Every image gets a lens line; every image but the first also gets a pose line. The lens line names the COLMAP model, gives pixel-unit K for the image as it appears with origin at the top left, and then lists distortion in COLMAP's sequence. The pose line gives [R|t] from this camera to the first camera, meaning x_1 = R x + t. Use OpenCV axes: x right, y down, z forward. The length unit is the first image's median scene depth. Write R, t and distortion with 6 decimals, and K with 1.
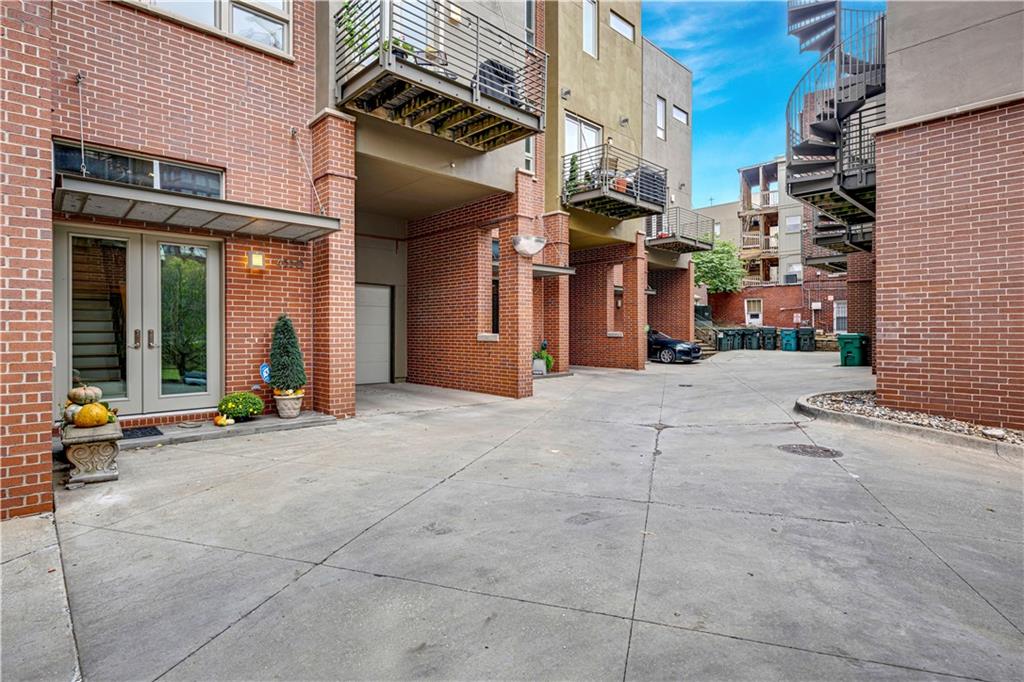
lens RADIAL K [[515.0, 0, 512.0], [0, 515.0, 341.0], [0, 0, 1]] dist [-0.001713, -0.000343]
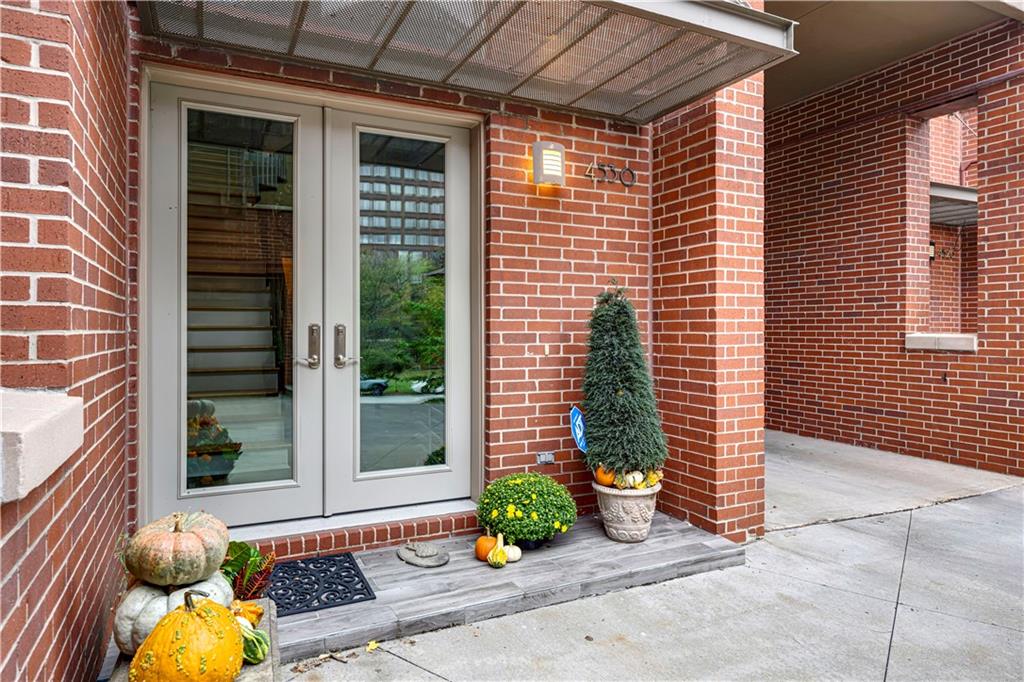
lens RADIAL K [[630.5, 0, 512.0], [0, 630.5, 341.0], [0, 0, 1]] dist [0.000252, -0.000243]
pose [[0.956026, 0.007267, -0.293191, -0.372972], [-0.006442, 0.999972, 0.003779, -0.010337], [0.293211, -0.001724, 0.956046, 0.487787]]
